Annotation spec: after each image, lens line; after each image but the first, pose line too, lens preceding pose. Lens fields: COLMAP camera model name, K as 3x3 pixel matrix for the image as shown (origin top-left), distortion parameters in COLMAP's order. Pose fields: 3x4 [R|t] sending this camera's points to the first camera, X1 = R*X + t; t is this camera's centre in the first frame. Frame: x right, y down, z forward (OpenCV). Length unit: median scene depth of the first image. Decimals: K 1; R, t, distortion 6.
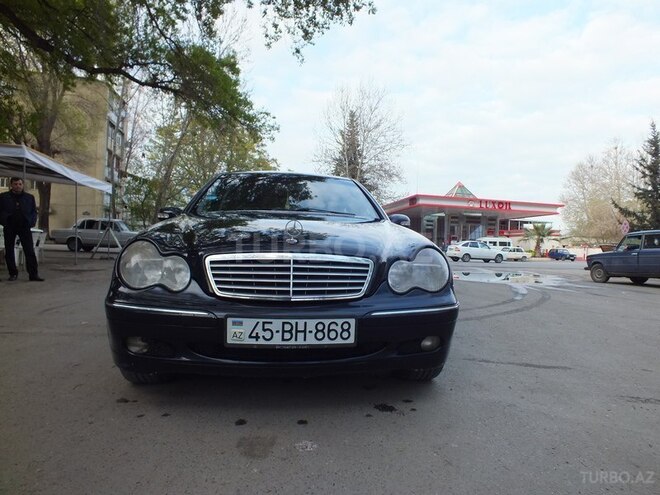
lens RADIAL K [[438.3, 0, 348.1], [0, 438.3, 245.0], [0, 0, 1]] dist [-0.086454, 0.037244]
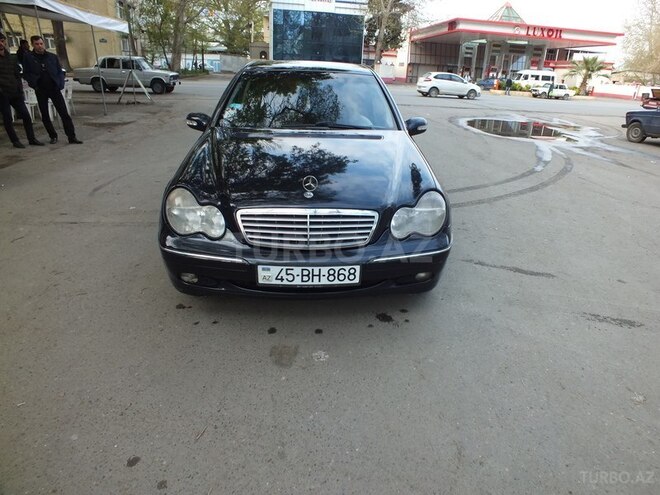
lens RADIAL K [[438.3, 0, 348.1], [0, 438.3, 245.0], [0, 0, 1]] dist [-0.086454, 0.037244]
pose [[0.997641, 0.038956, -0.056531, 0.042883], [-0.014933, 0.926843, 0.375152, -0.298626], [0.067009, -0.373423, 0.925238, -0.107797]]
